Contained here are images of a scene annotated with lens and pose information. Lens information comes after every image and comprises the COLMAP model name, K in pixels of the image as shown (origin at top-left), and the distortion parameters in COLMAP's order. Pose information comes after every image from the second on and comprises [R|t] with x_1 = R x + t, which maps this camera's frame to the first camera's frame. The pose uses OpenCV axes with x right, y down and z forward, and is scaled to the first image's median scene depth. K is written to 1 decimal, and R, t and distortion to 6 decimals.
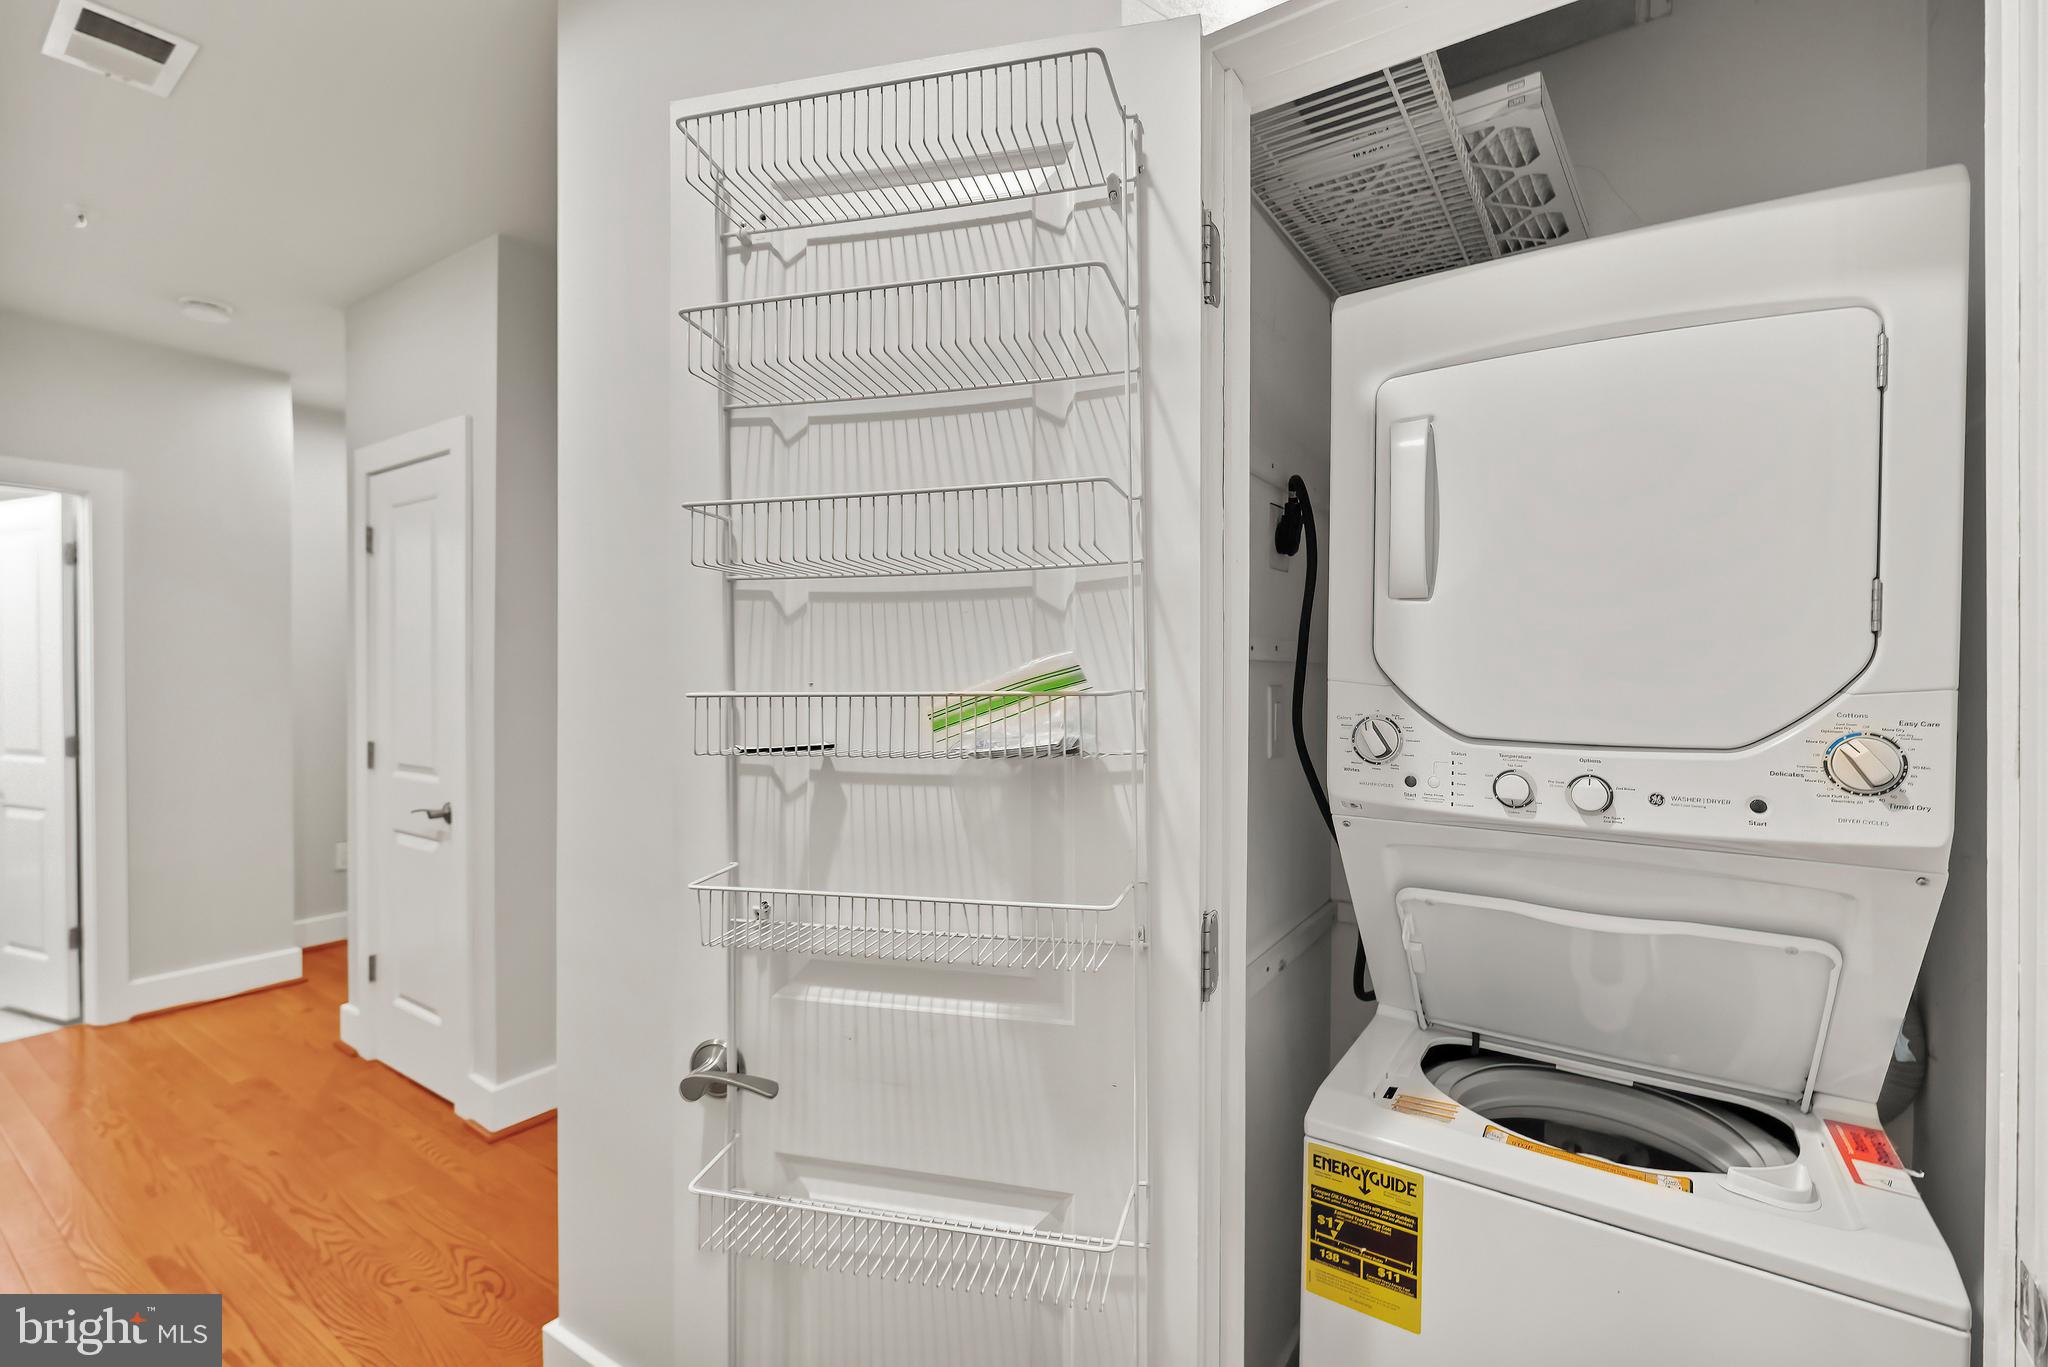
lens RADIAL K [[925.7, 0, 1019.3], [0, 925.7, 672.2], [0, 0, 1]] dist [0.001530, 0.000002]
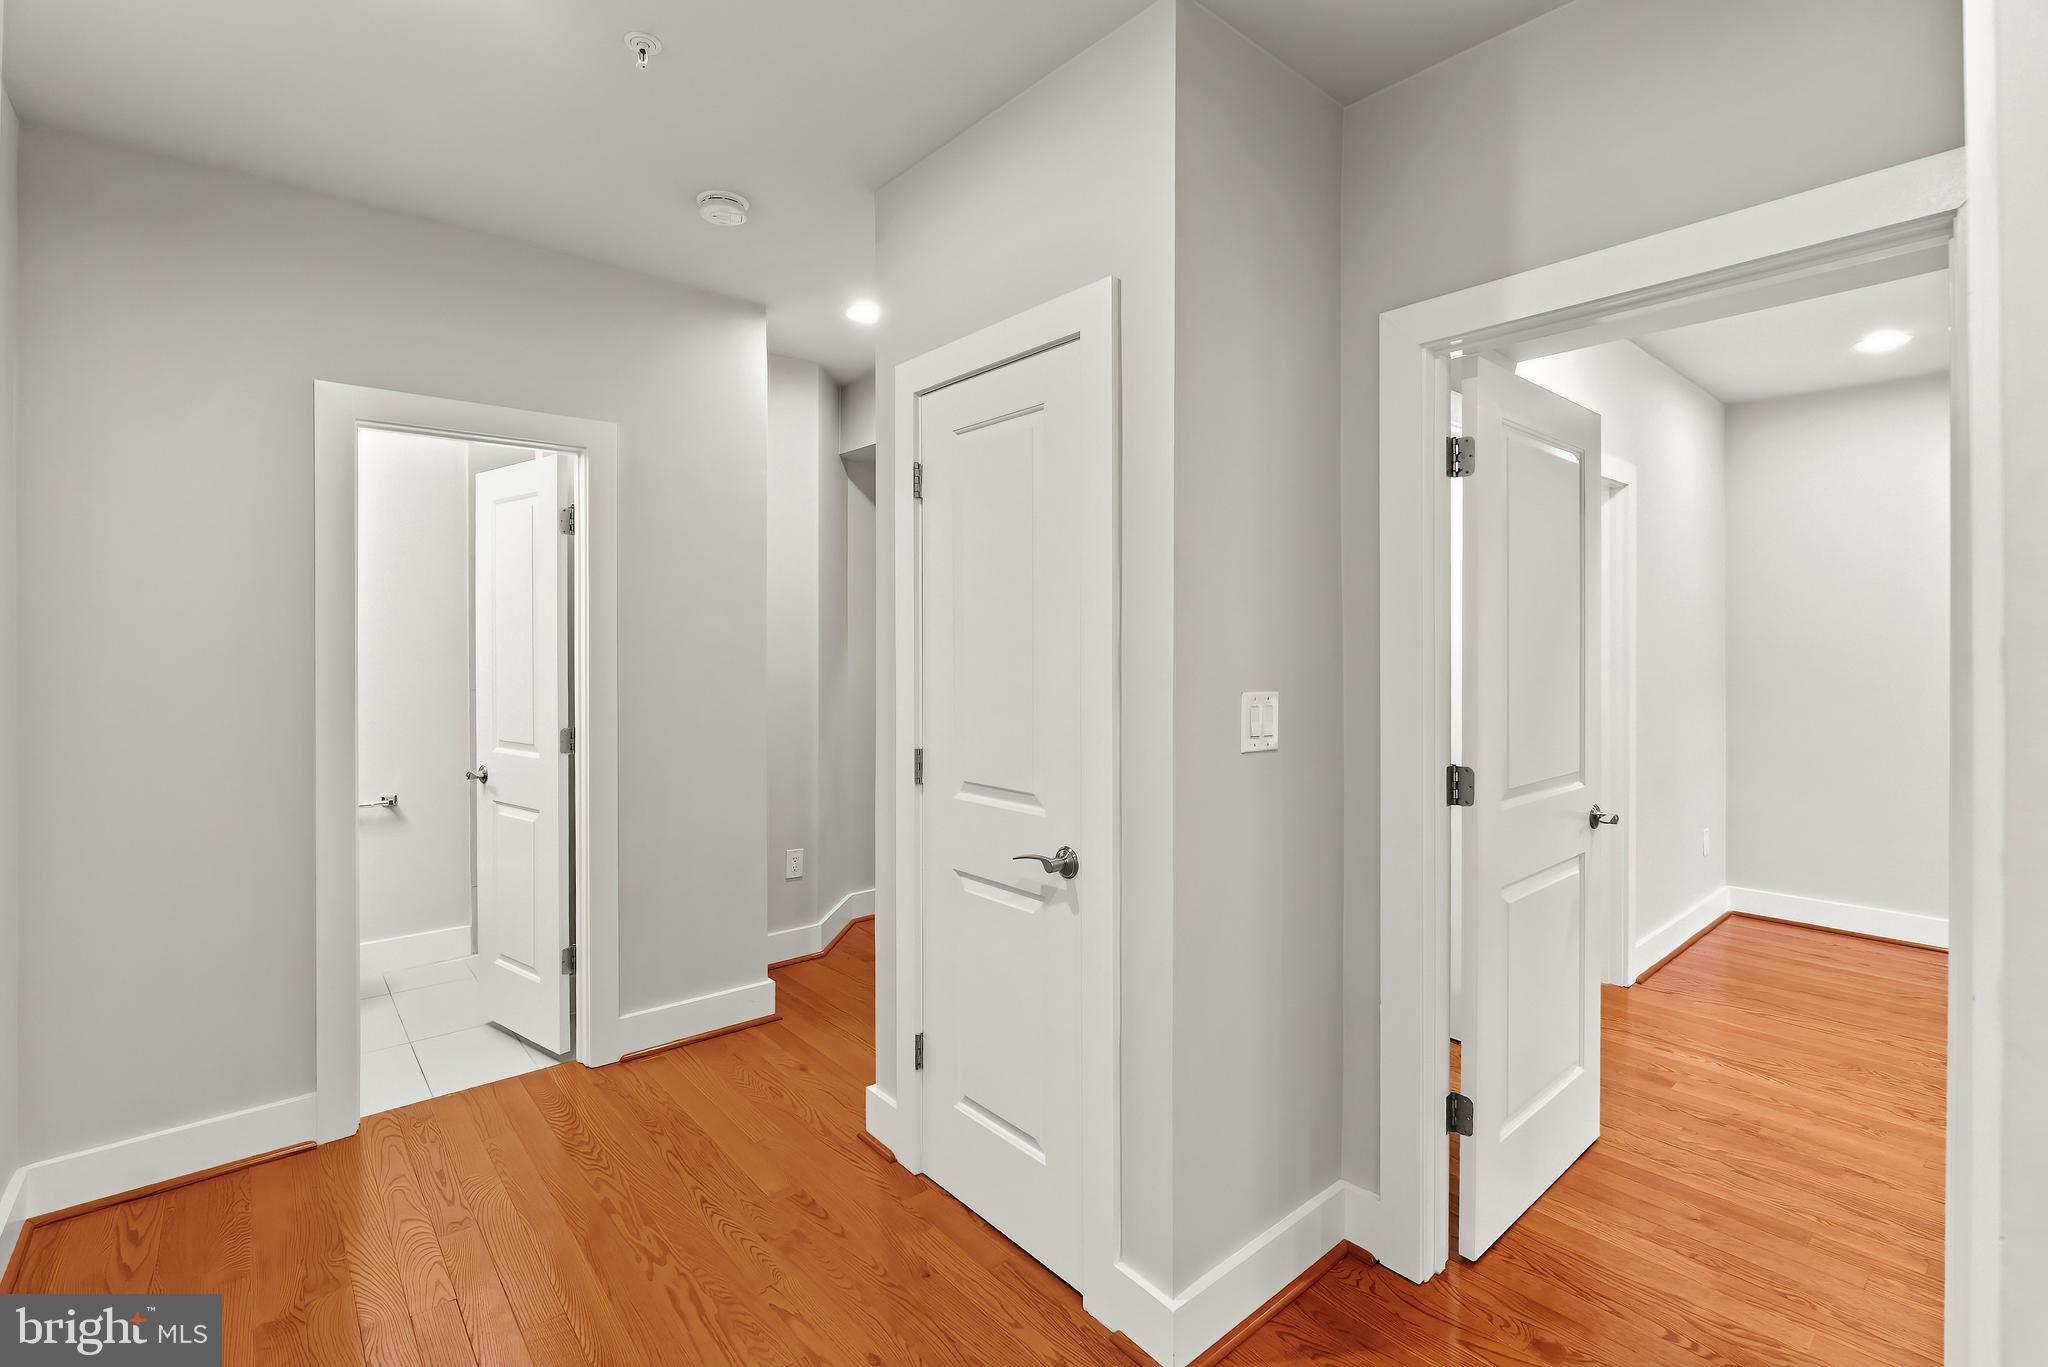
lens RADIAL K [[935.1, 0, 1030.9], [0, 935.1, 640.3], [0, 0, 1]] dist [-0.001968, -0.000219]
pose [[0.967764, -0.003158, -0.251840, -0.387550], [0.000296, 0.999935, -0.011400, -0.004500], [0.251859, 0.010958, 0.967702, 0.264880]]
